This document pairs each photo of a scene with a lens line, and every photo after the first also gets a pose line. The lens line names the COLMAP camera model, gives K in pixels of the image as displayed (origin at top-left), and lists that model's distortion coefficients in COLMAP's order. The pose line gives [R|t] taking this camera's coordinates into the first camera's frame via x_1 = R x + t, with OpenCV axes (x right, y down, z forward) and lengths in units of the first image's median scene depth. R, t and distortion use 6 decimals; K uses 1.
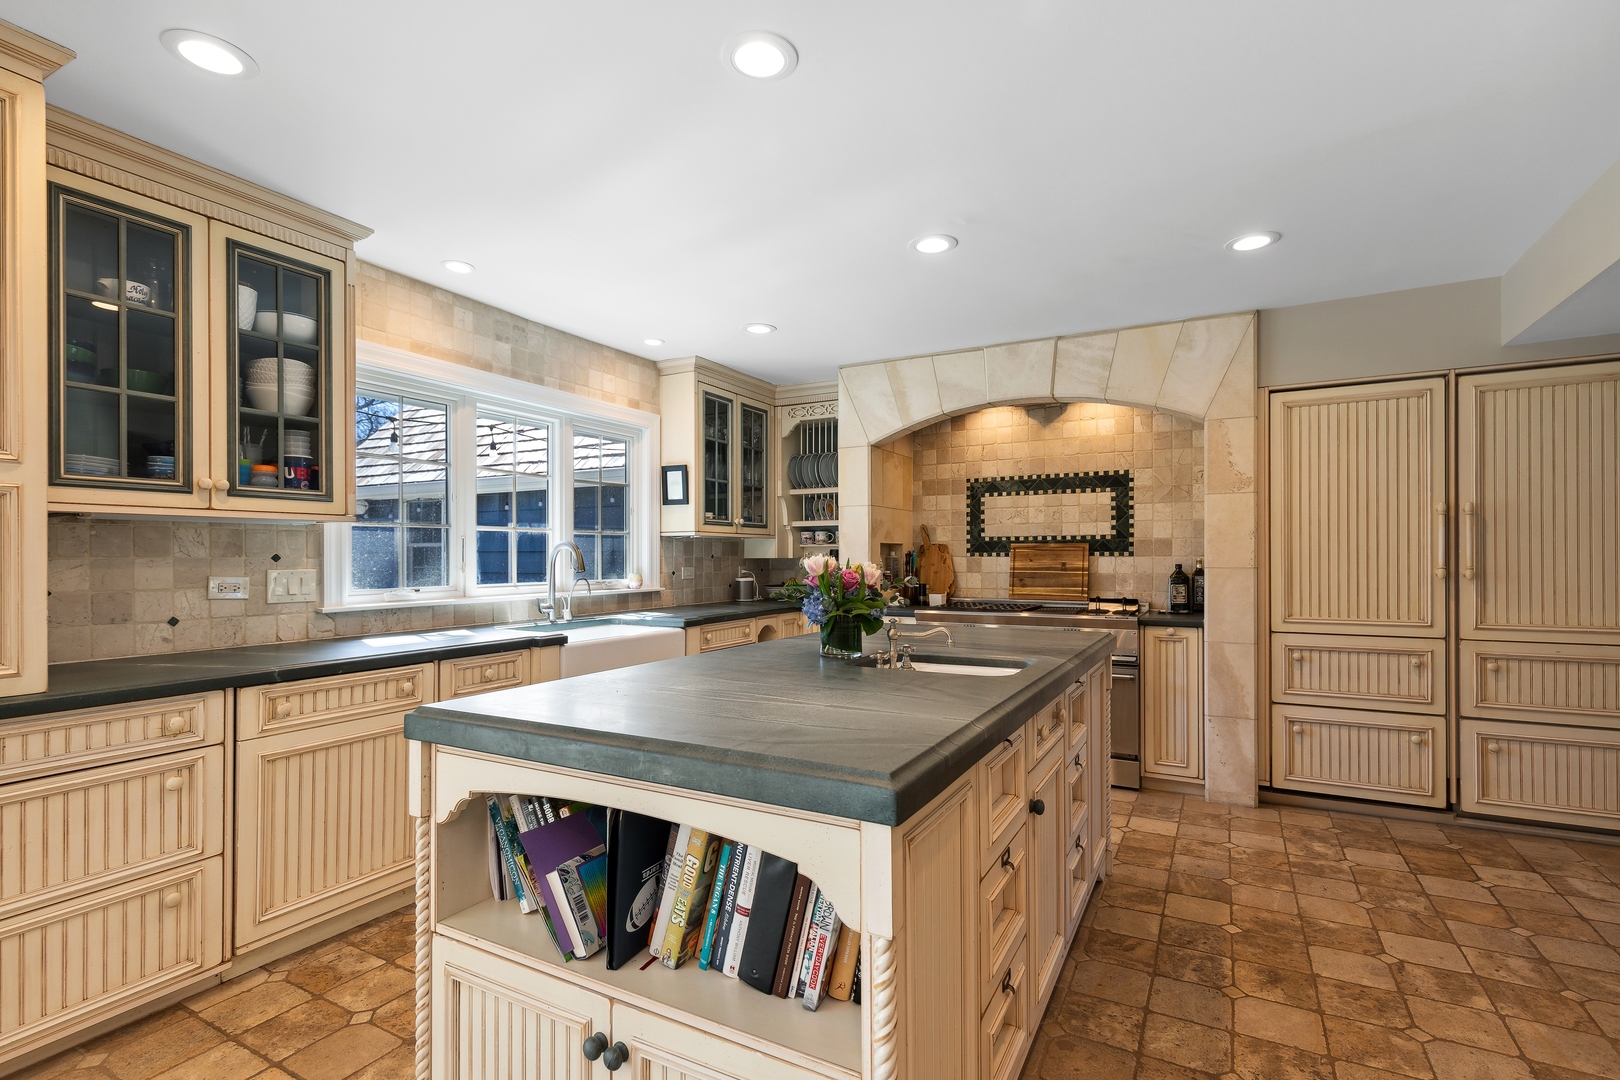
lens RADIAL K [[765.3, 0, 810.0], [0, 765.3, 540.0], [0, 0, 1]] dist [0.015198, -0.000025]
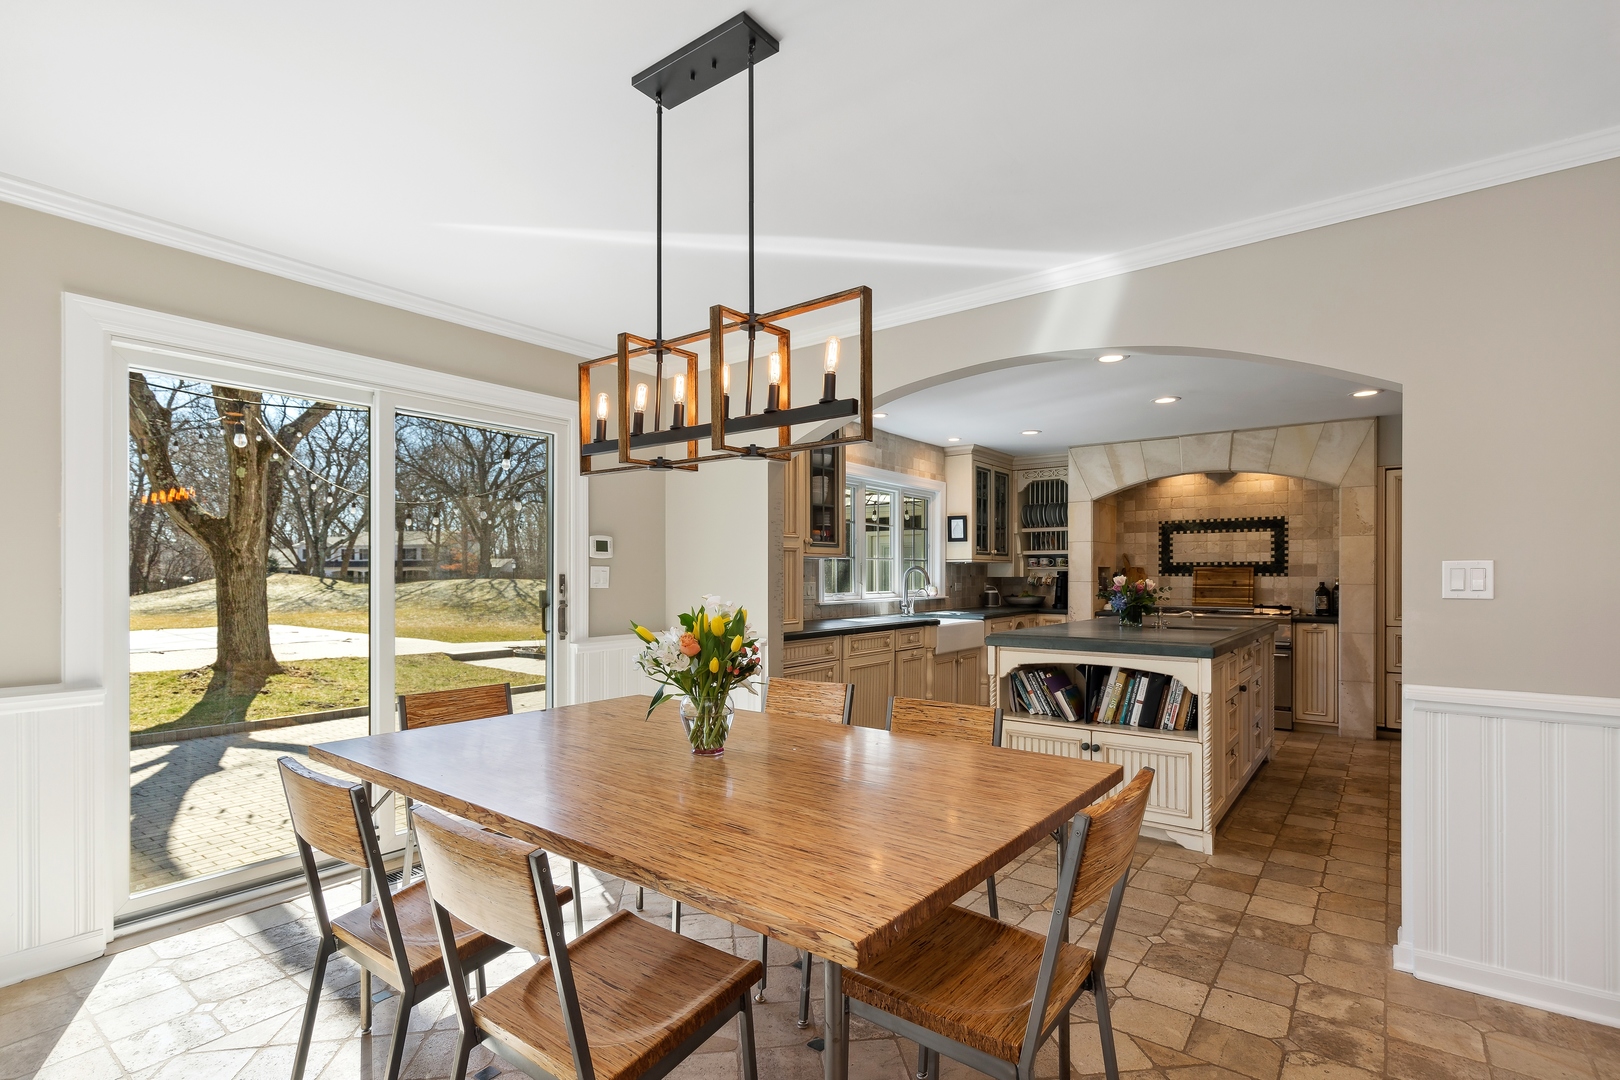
lens RADIAL K [[744.0, 0, 806.4], [0, 744.0, 565.4], [0, 0, 1]] dist [0.001283, 0.000123]
pose [[0.985397, 0.000384, -0.170274, -0.227070], [0.001057, 0.999964, 0.008373, -0.012009], [0.170271, -0.008431, 0.985361, -0.520704]]
